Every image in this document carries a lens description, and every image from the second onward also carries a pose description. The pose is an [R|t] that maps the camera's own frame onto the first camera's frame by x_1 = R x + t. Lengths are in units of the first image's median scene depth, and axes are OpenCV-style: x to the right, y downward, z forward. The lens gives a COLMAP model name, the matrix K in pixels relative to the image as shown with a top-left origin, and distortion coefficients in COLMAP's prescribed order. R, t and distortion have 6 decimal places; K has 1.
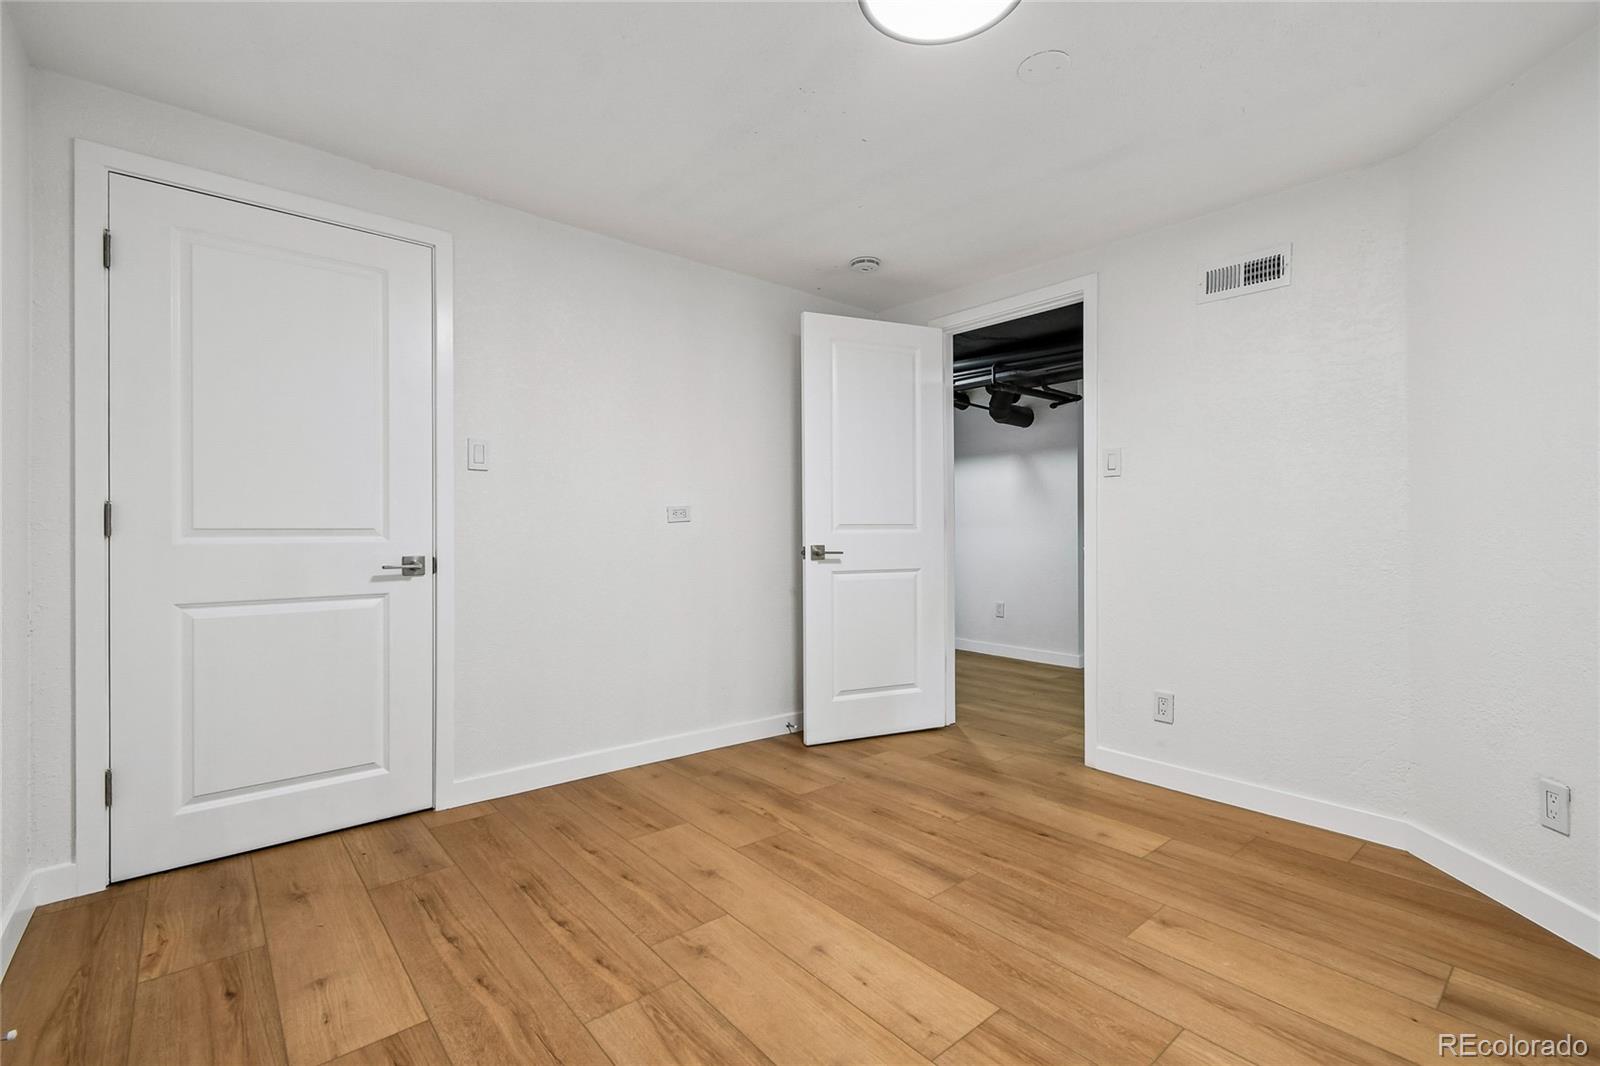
lens RADIAL K [[707.8, 0, 795.9], [0, 707.8, 535.5], [0, 0, 1]] dist [0.002315, -0.003971]
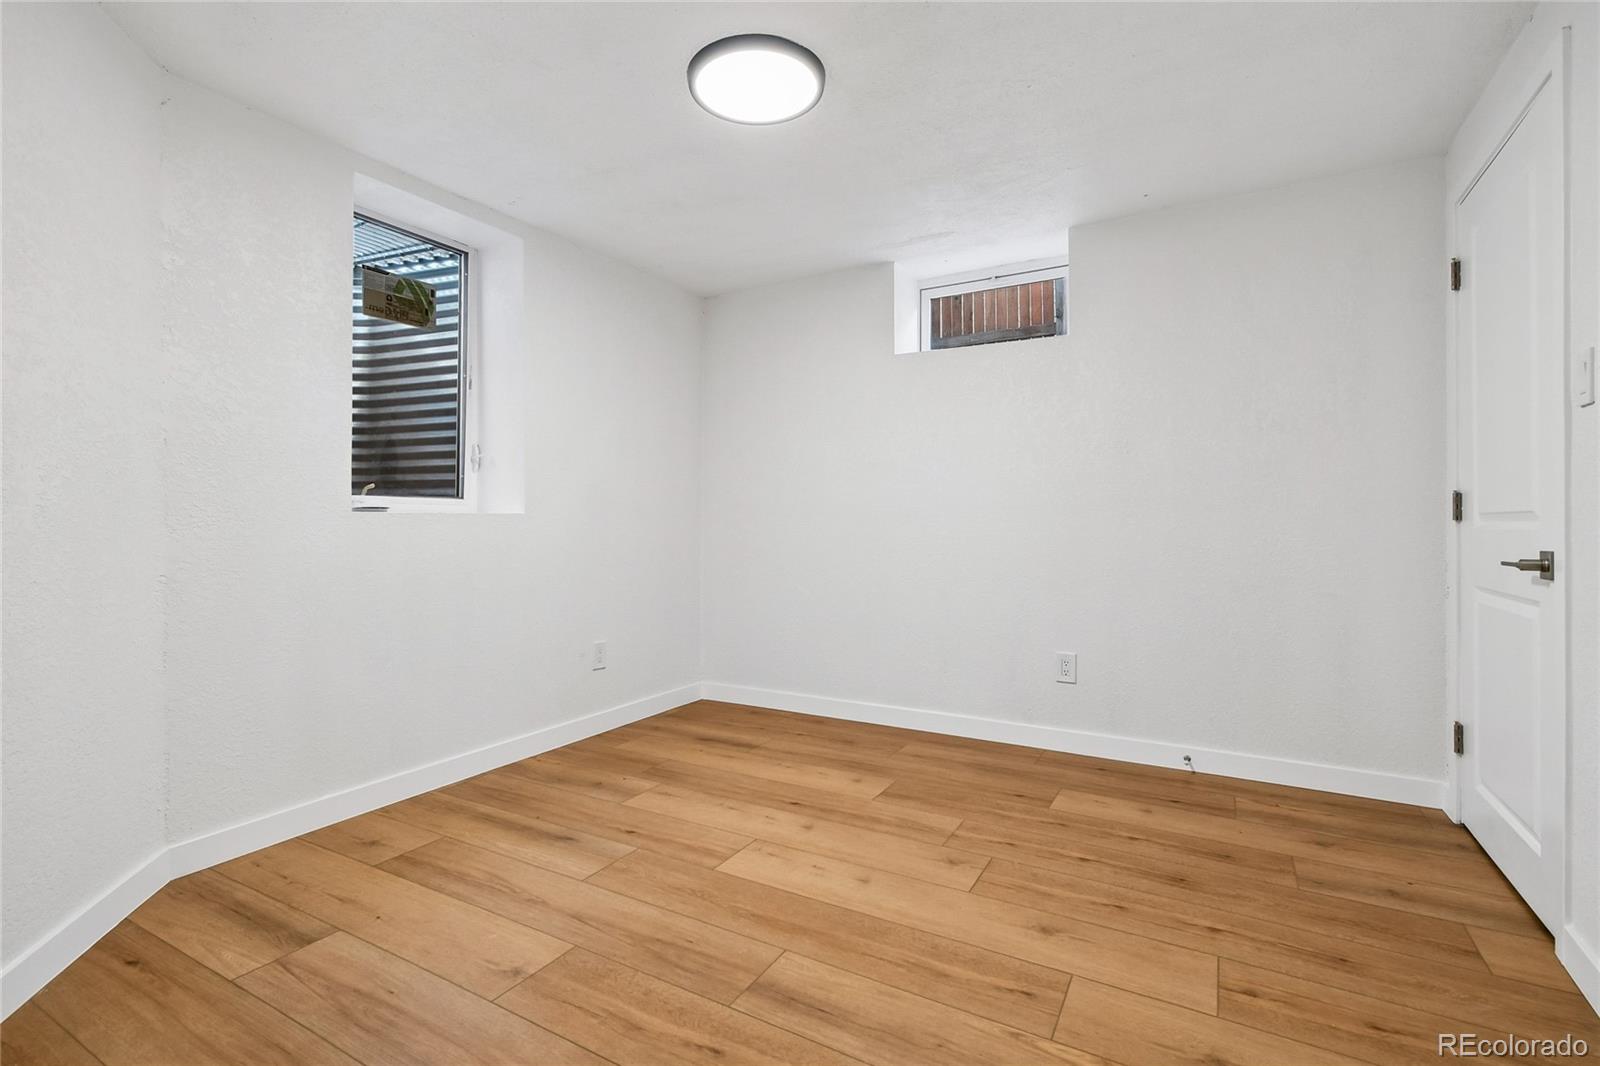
lens RADIAL K [[707.8, 0, 795.9], [0, 707.8, 535.5], [0, 0, 1]] dist [0.002315, -0.003971]
pose [[-0.941173, 0.005817, -0.337875, 0.485105], [-0.003263, 0.999649, 0.026299, -0.002547], [0.337909, 0.025855, -0.940823, 1.887442]]
